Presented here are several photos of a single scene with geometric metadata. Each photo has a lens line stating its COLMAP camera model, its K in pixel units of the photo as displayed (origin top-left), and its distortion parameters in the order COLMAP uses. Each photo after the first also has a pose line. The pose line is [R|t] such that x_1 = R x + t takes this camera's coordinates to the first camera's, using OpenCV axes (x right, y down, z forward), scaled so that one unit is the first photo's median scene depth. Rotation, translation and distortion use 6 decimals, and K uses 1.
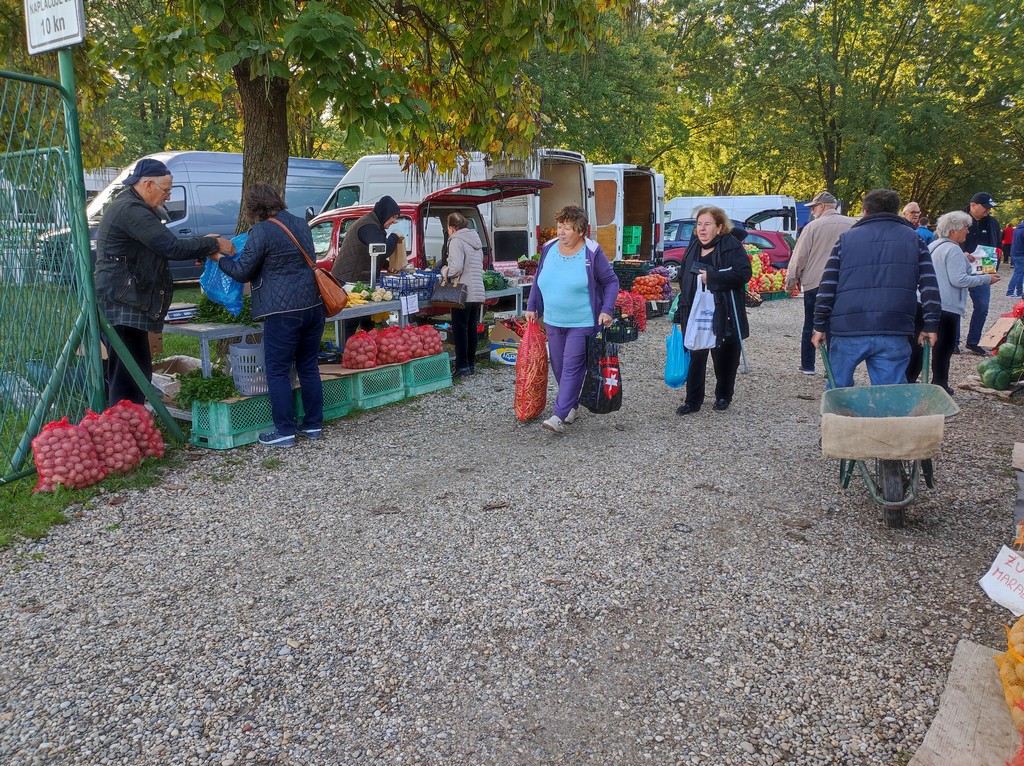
lens RADIAL K [[745.5, 0, 512.9], [0, 745.5, 378.4], [0, 0, 1]] dist [0.047881, -0.037797]
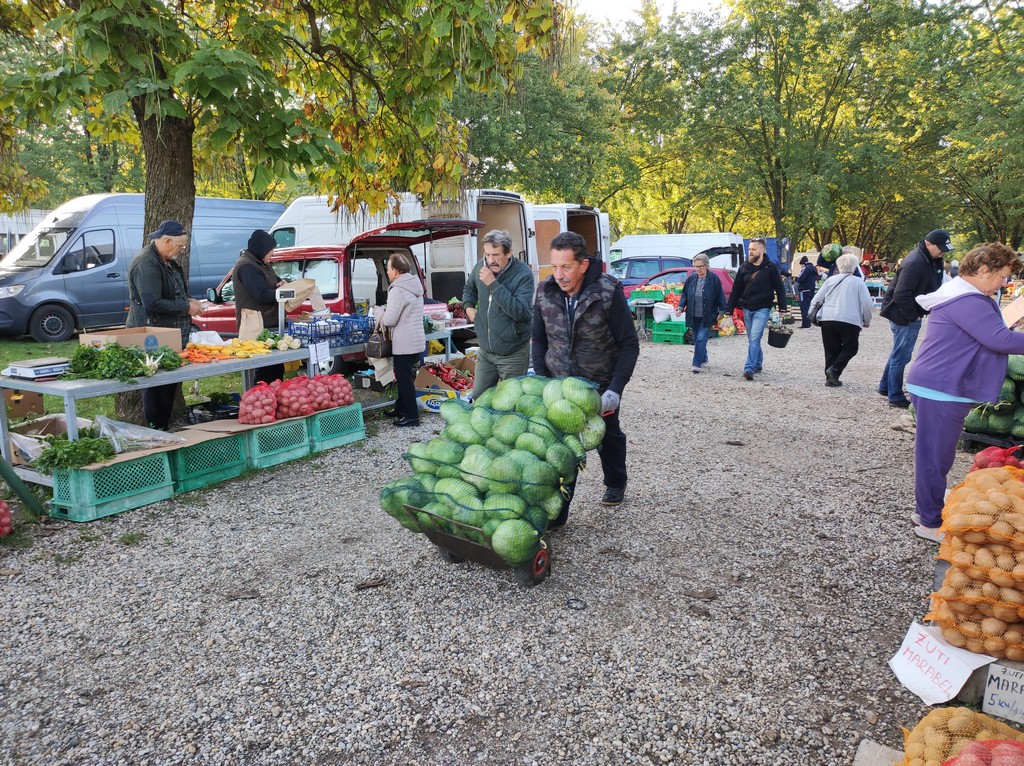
lens RADIAL K [[745.5, 0, 512.9], [0, 745.5, 378.4], [0, 0, 1]] dist [0.047881, -0.037797]
pose [[0.998831, -0.017388, 0.045107, 0.060464], [0.019575, 0.998631, -0.048500, -0.015573], [-0.044202, 0.049327, 0.997804, 0.047520]]
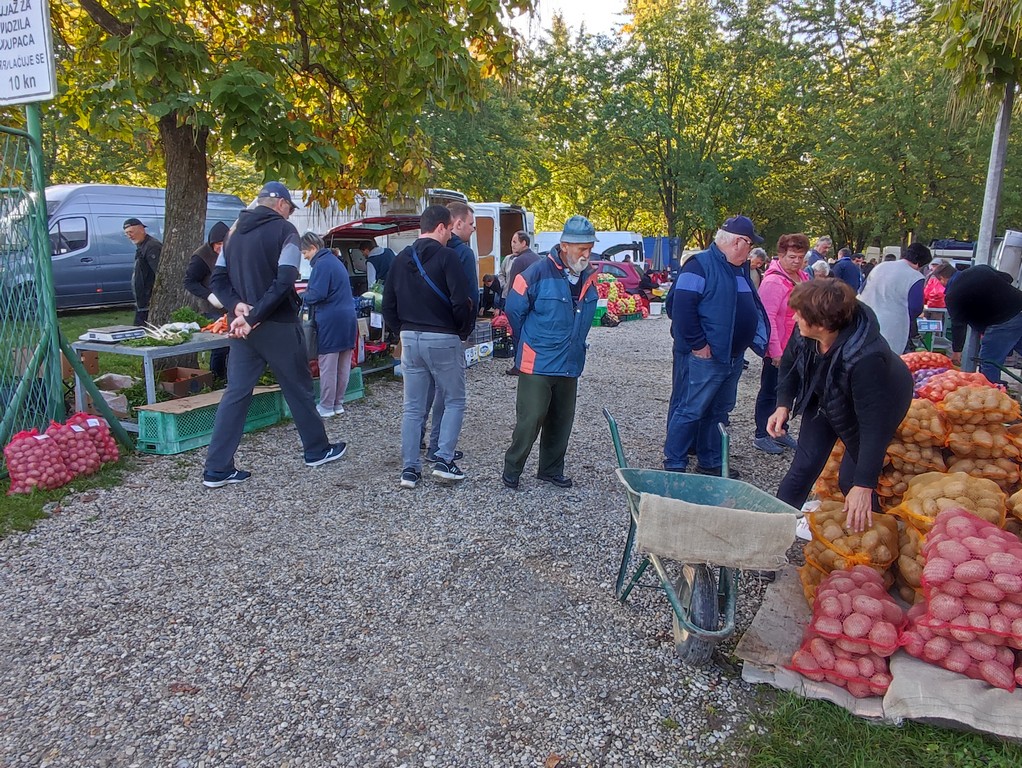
lens RADIAL K [[690.7, 0, 500.1], [0, 690.7, 379.8], [0, 0, 1]] dist [0.000381, -0.002913]
pose [[0.988091, -0.020483, 0.152503, -0.036283], [0.023959, 0.999493, -0.020984, 0.011165], [-0.151996, 0.024388, 0.988080, -0.071022]]
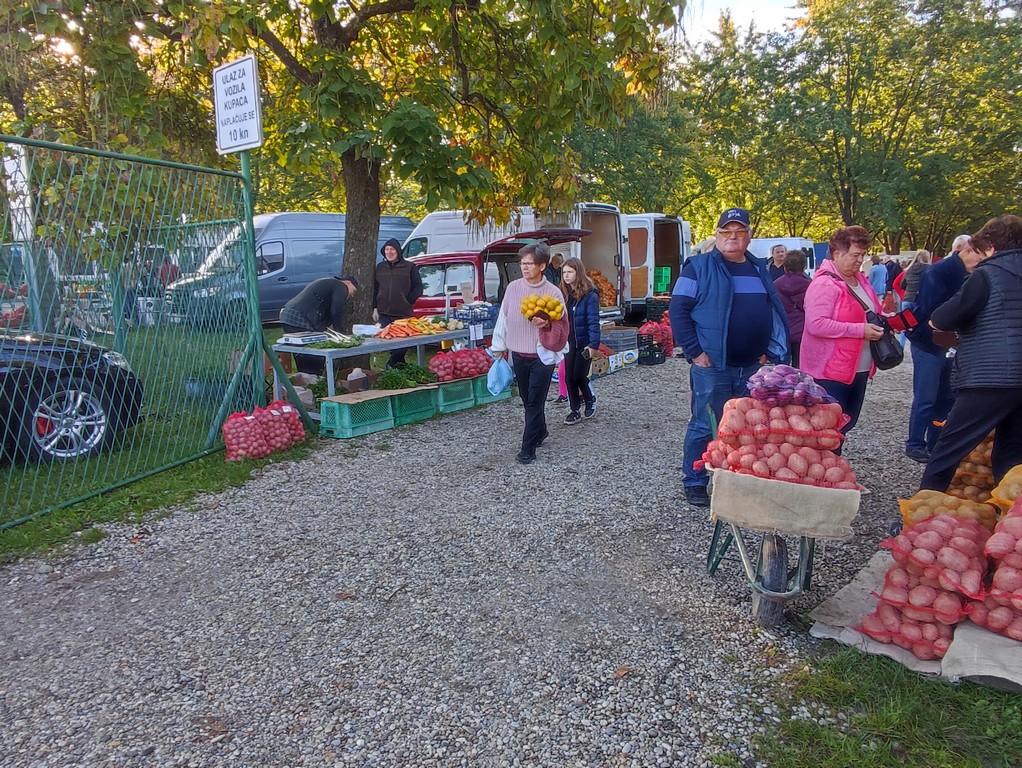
lens RADIAL K [[690.6, 0, 504.0], [0, 690.6, 400.2], [0, 0, 1]] dist [-0.003306, -0.003253]
pose [[0.997241, -0.004229, -0.074114, -0.007815], [0.003154, 0.999888, -0.014614, 0.031035], [0.074167, 0.014340, 0.997143, -0.143862]]
